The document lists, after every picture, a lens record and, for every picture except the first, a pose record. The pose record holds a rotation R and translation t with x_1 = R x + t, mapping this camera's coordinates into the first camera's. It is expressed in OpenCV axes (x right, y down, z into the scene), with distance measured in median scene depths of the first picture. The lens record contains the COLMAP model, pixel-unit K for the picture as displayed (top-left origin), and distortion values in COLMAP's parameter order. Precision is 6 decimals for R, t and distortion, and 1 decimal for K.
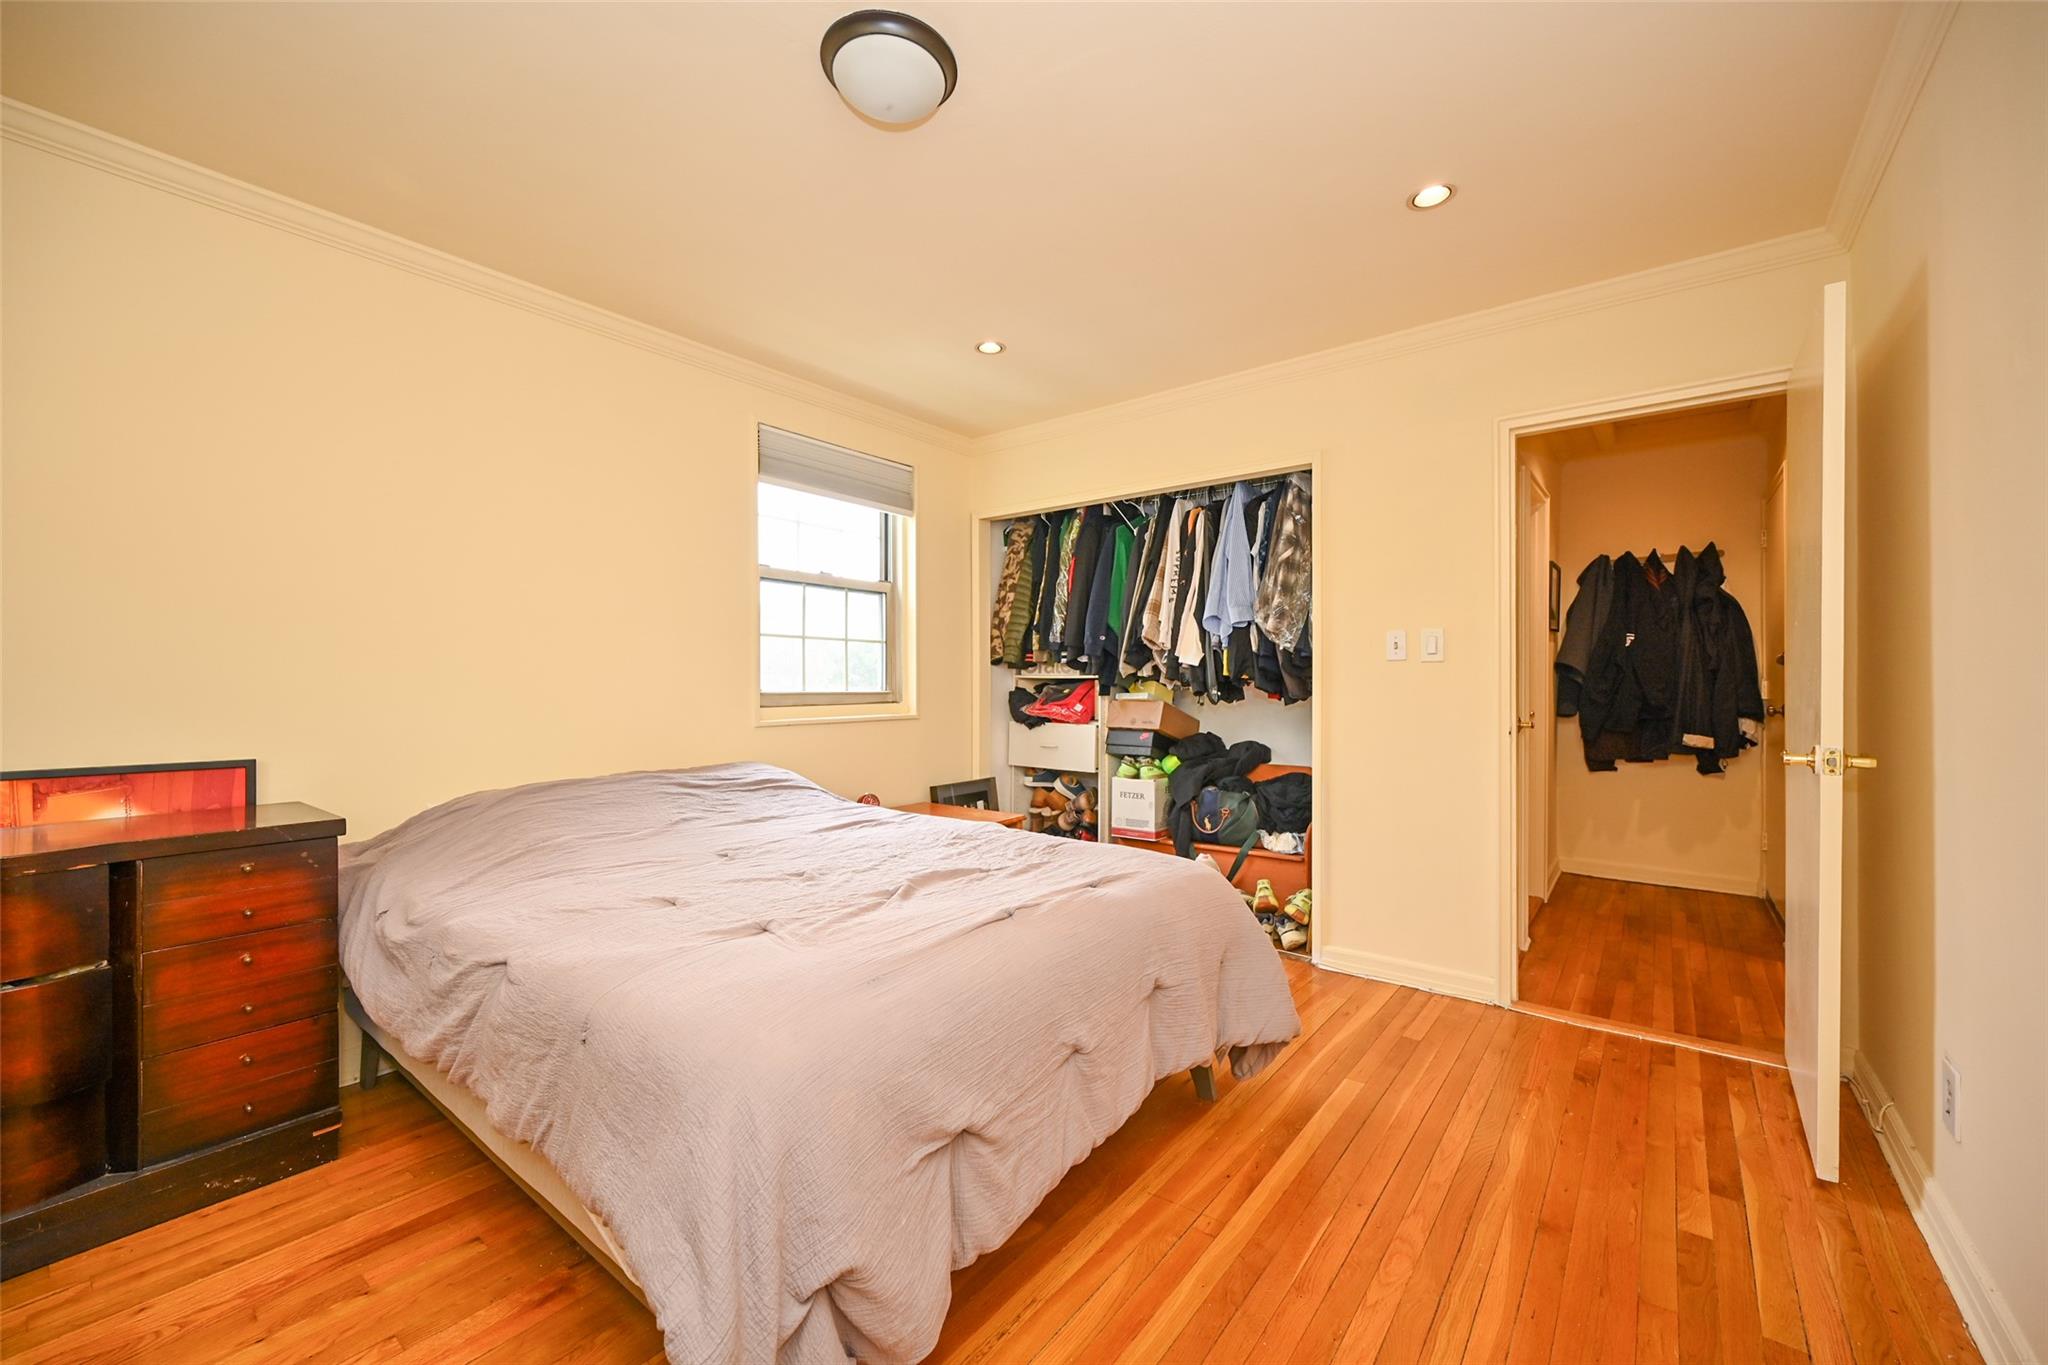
lens RADIAL K [[810.8, 0, 1024.0], [0, 810.8, 682.5], [0, 0, 1]] dist [0.000253, 0.000329]
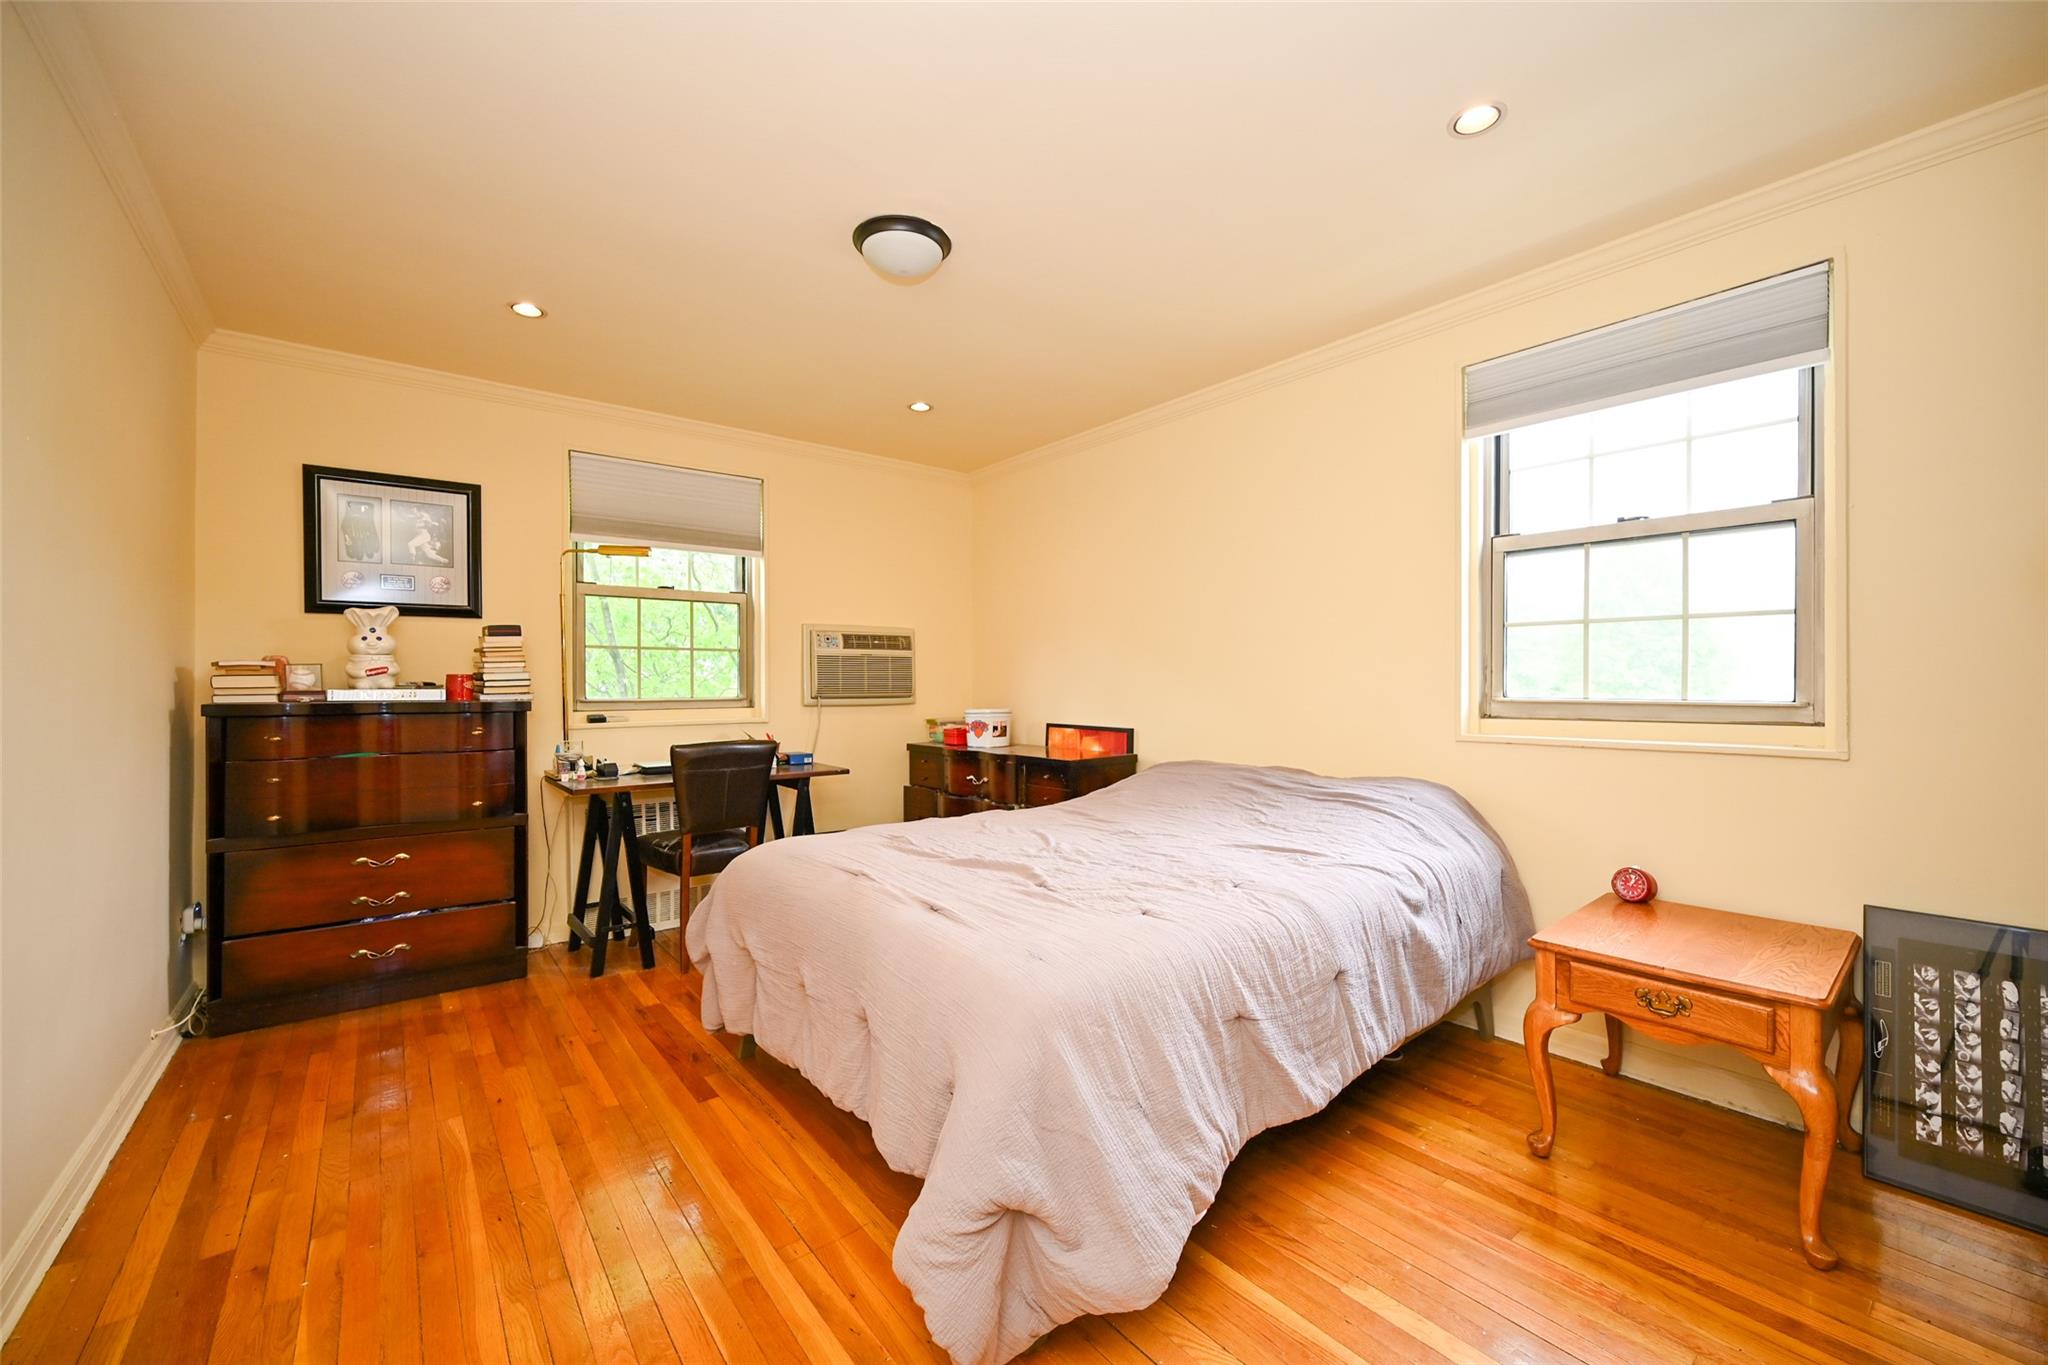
lens RADIAL K [[810.8, 0, 1024.0], [0, 810.8, 682.5], [0, 0, 1]] dist [0.000253, 0.000329]
pose [[-0.219098, -0.000156, -0.975703, 0.525378], [0.002755, 0.999996, -0.000778, -0.003922], [0.975699, -0.002858, -0.219097, 0.700965]]
